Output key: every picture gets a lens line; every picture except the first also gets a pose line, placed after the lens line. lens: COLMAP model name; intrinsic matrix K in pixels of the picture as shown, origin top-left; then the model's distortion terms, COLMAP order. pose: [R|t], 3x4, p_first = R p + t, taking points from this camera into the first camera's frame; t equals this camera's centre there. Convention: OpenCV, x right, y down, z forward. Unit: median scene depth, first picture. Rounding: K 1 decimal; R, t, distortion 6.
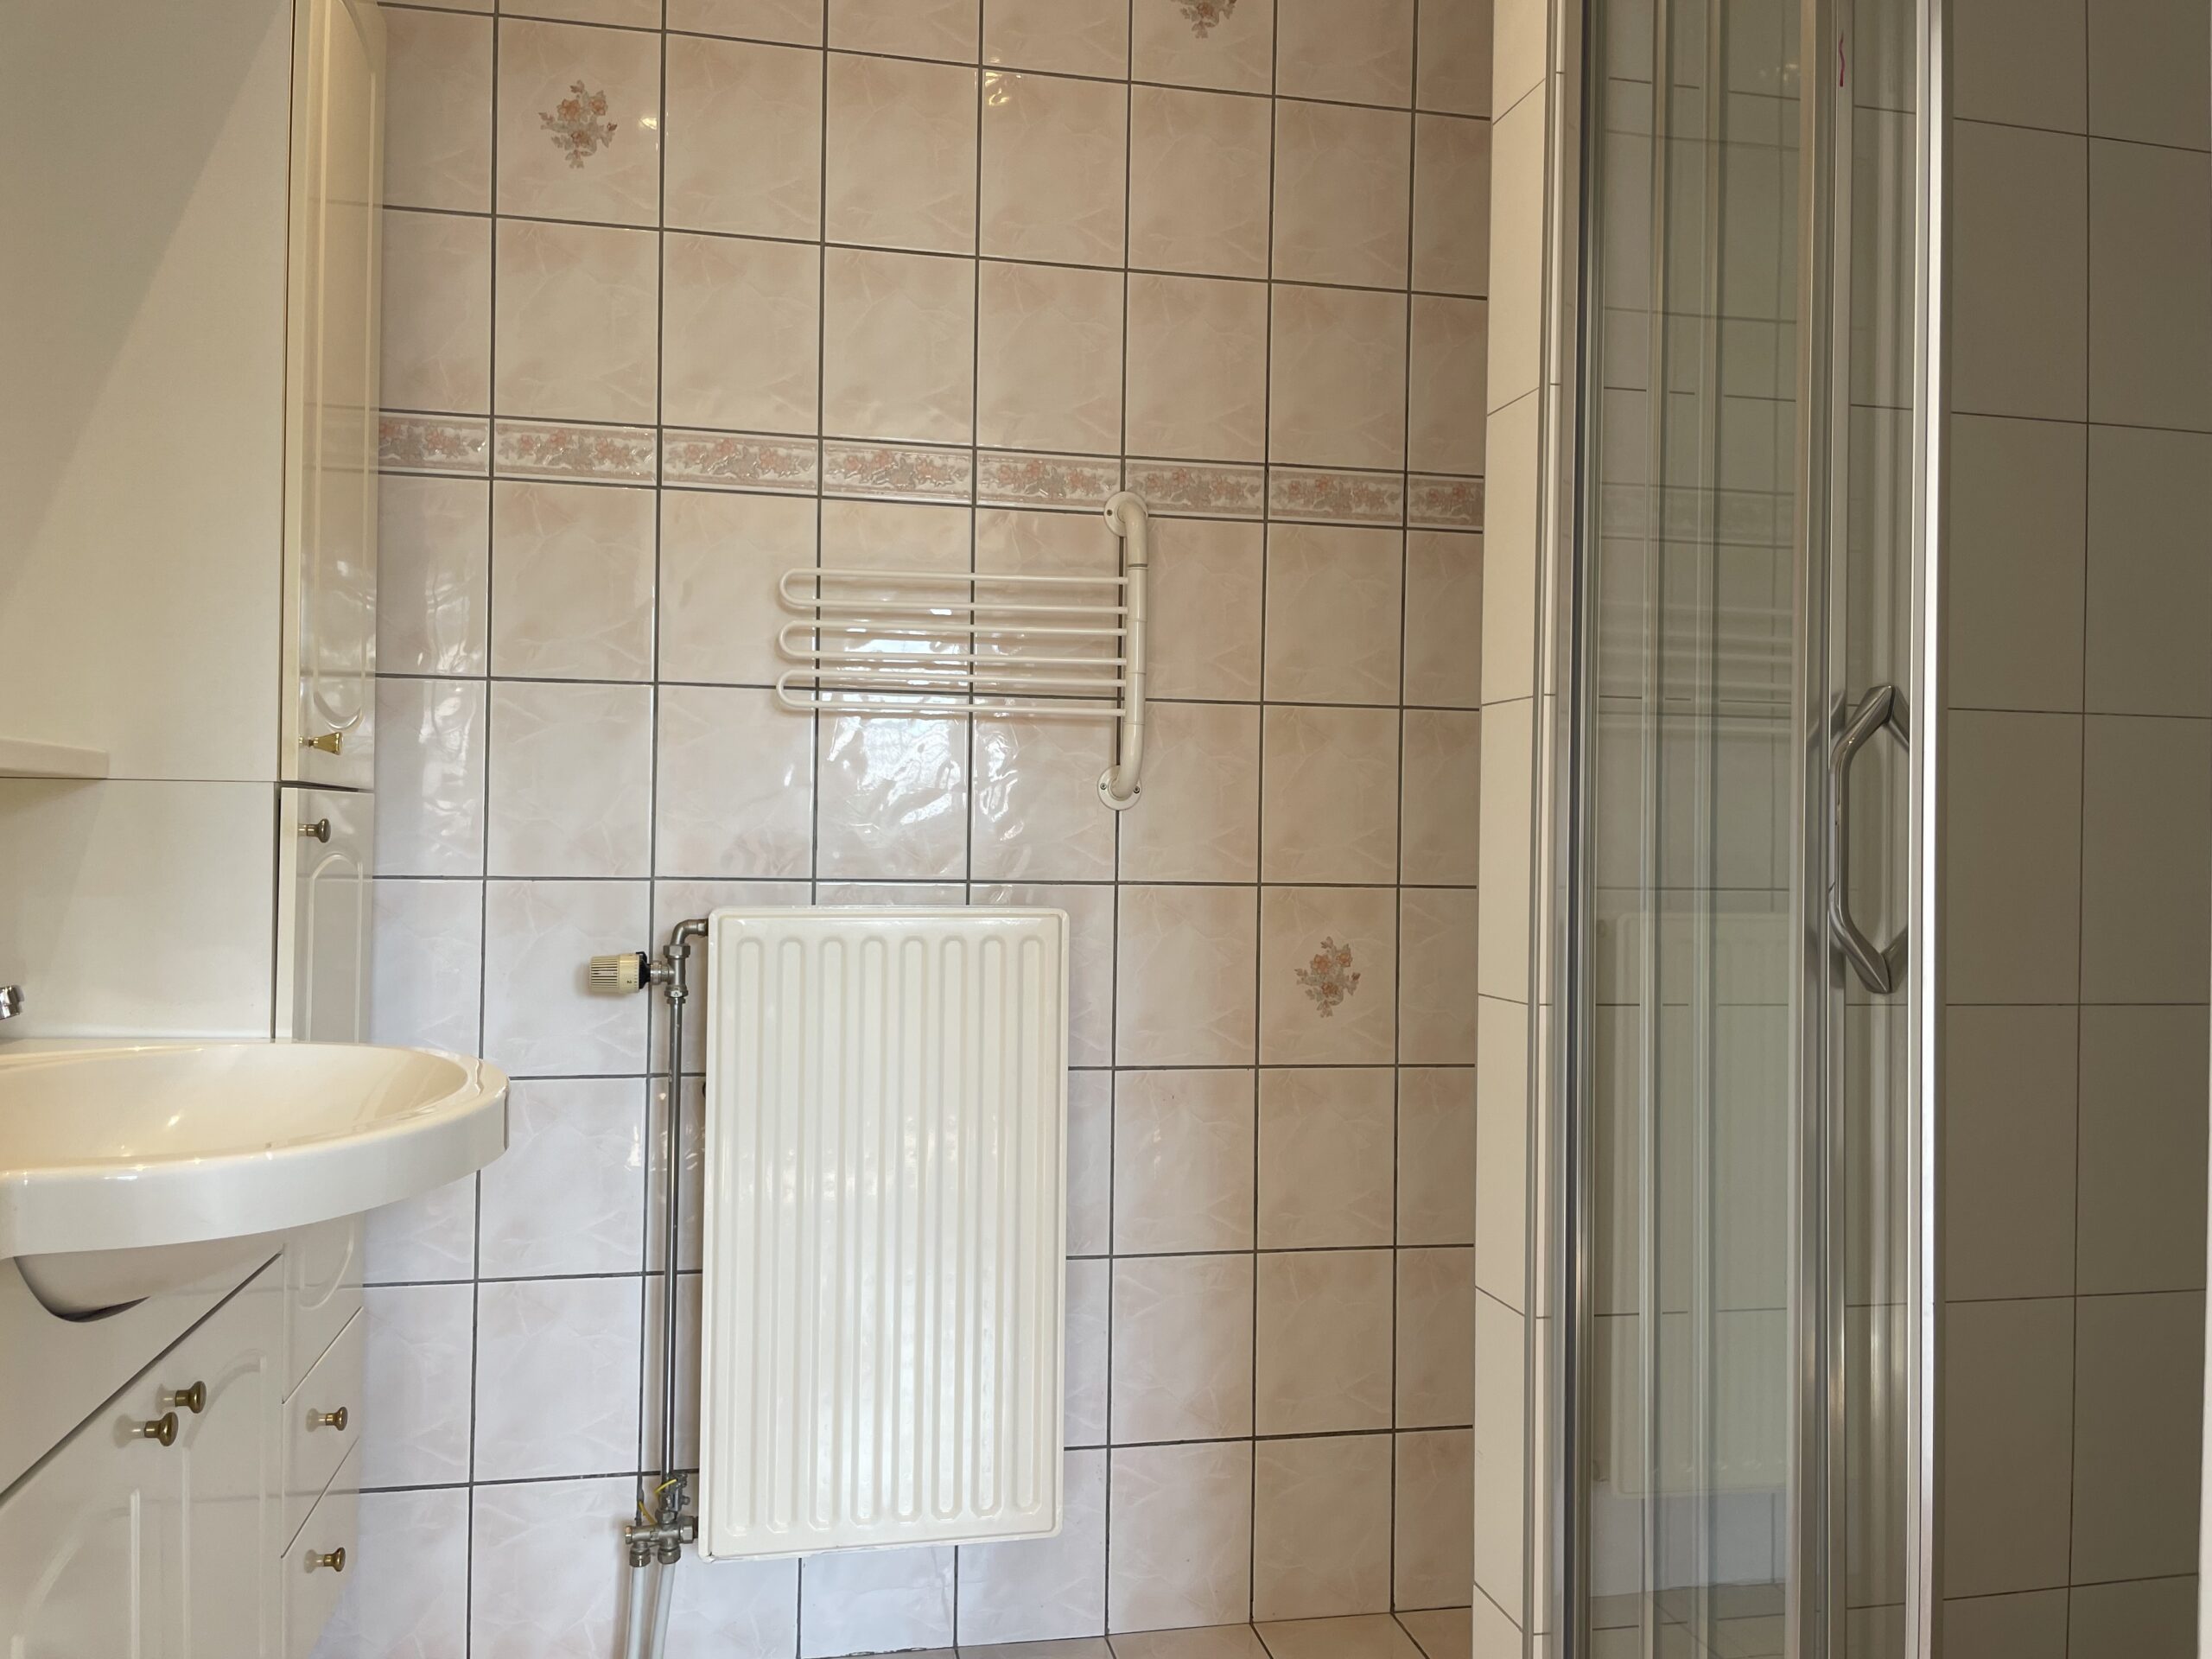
lens RADIAL K [[1681.8, 0, 1106.0], [0, 1681.8, 829.5], [0, 0, 1]] dist [0.062982, -0.094753]
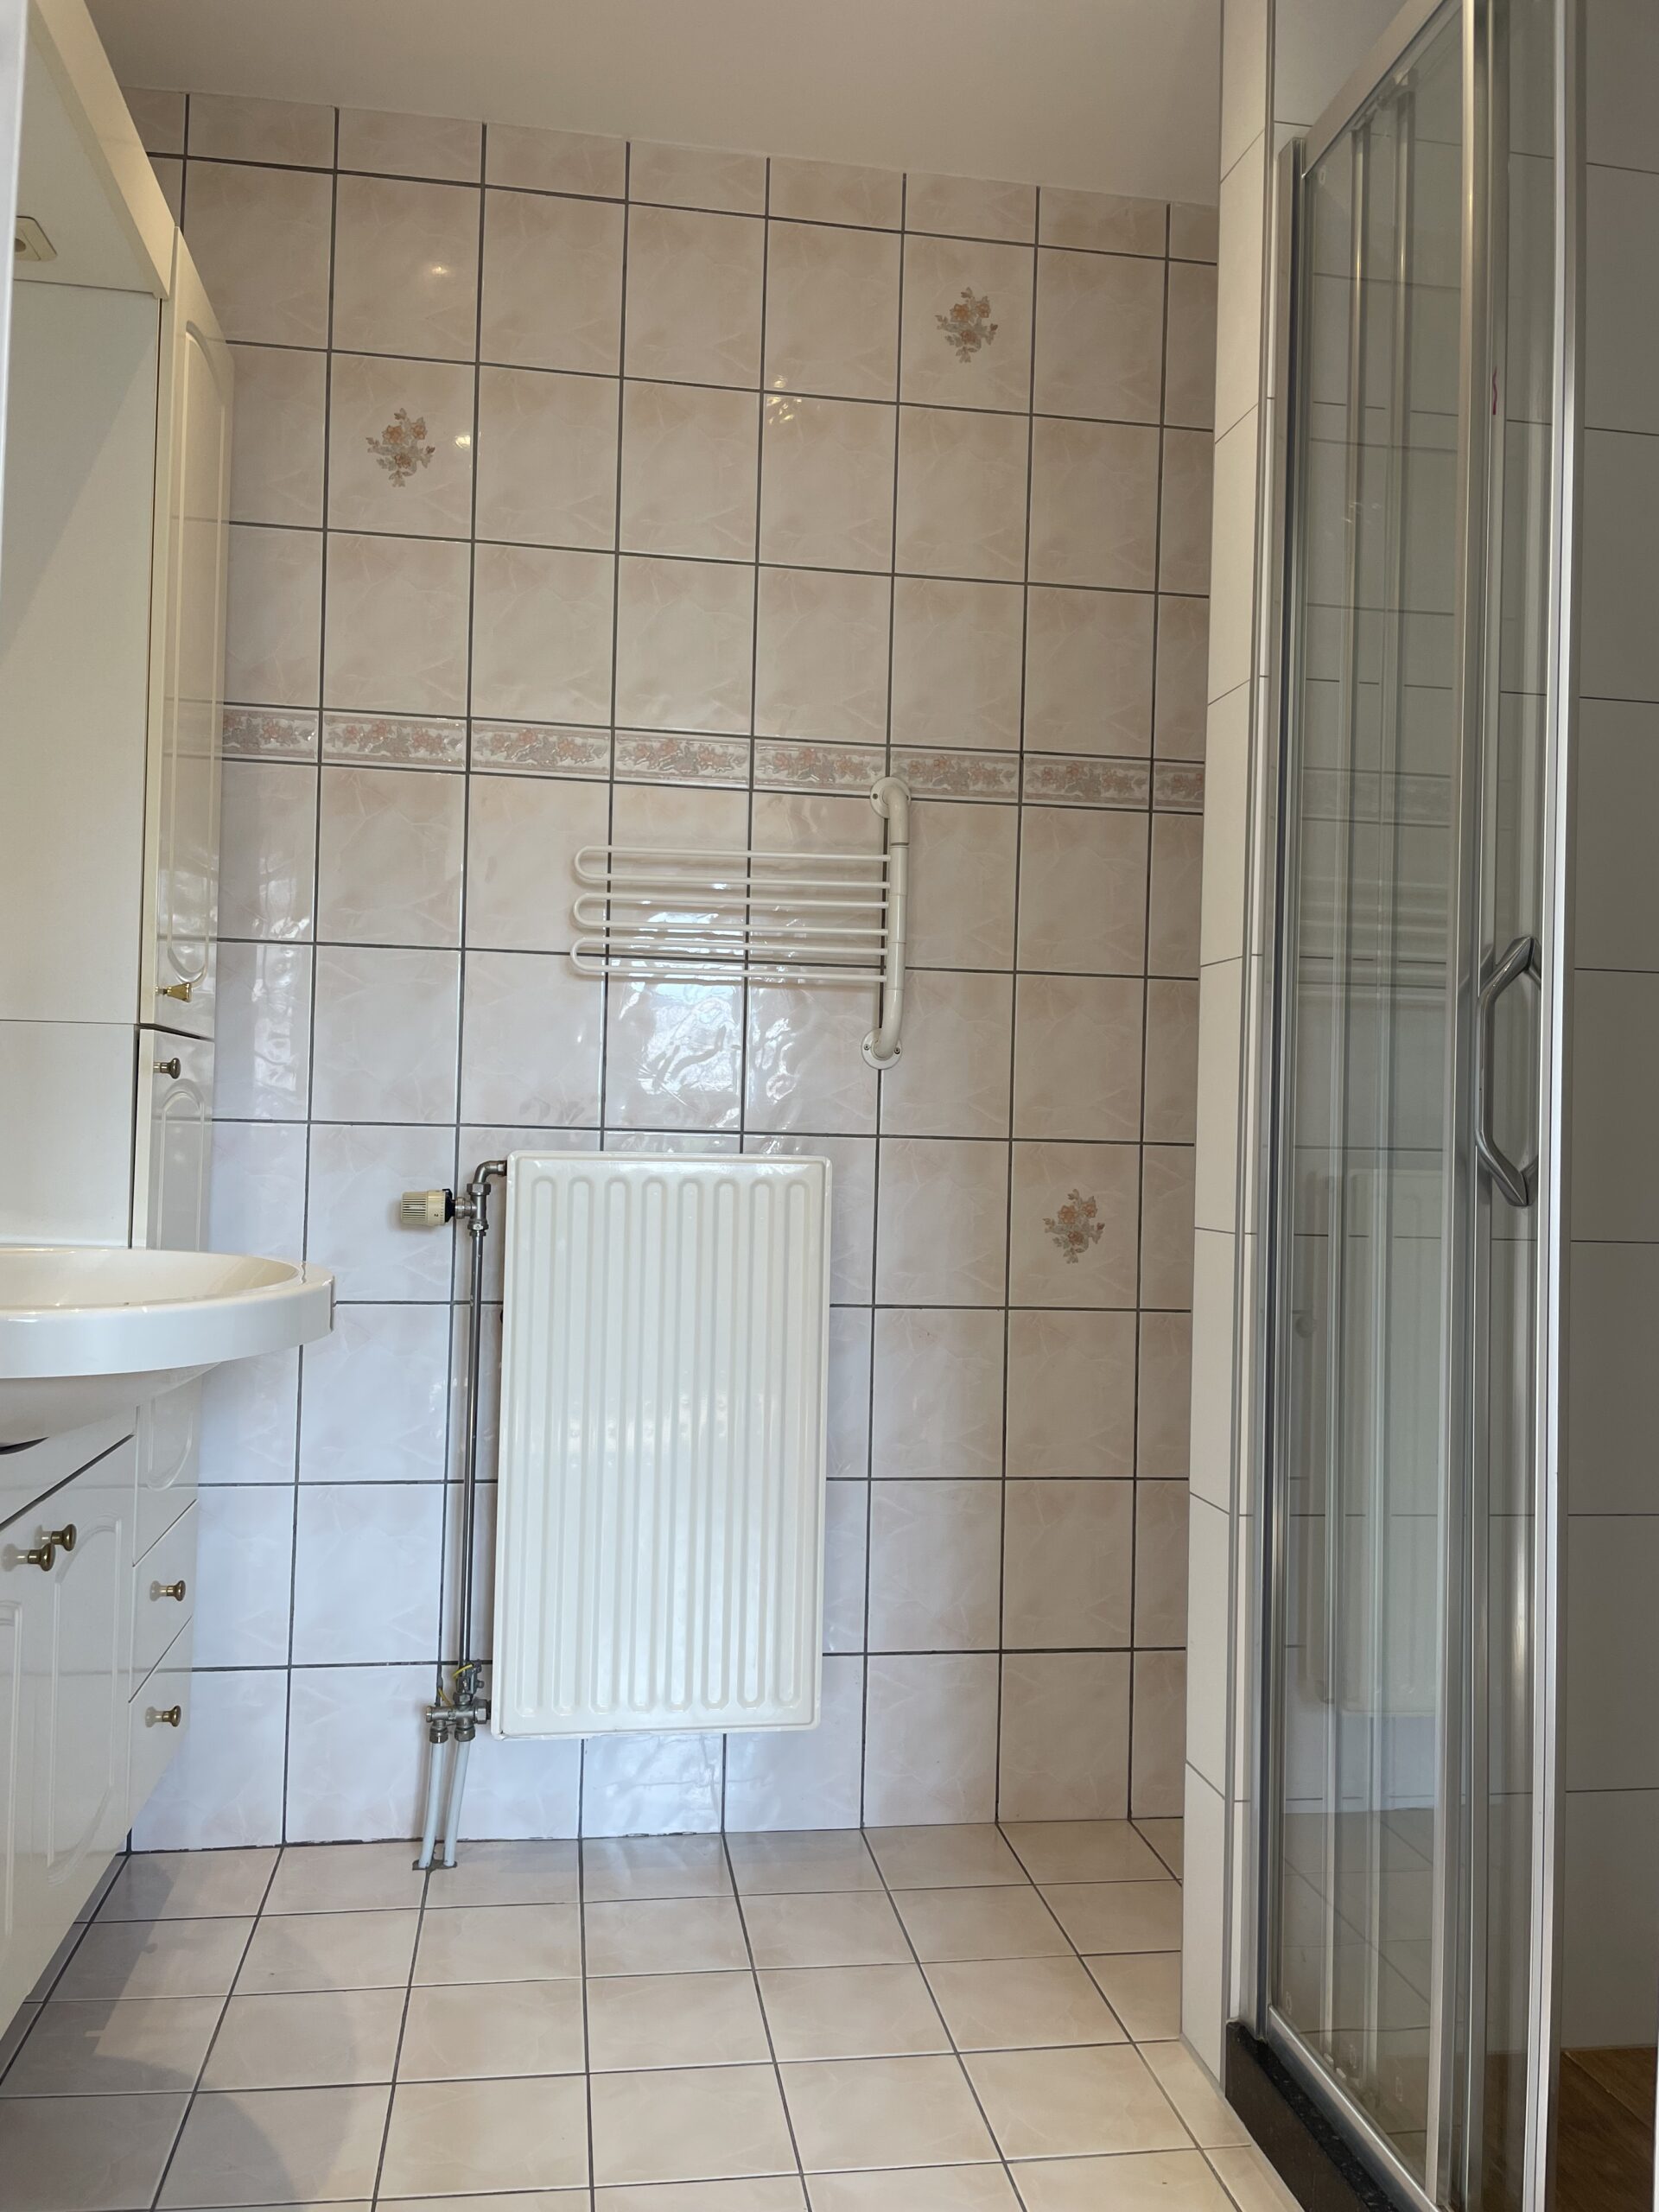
lens RADIAL K [[1684.5, 0, 822.1], [0, 1684.5, 1111.0], [0, 0, 1]] dist [0.078758, -0.129807]
pose [[0.998698, 0.010191, -0.049978, 0.025390], [-0.010700, 0.999894, -0.009925, 0.028004], [0.049872, 0.010447, 0.998701, -0.095351]]
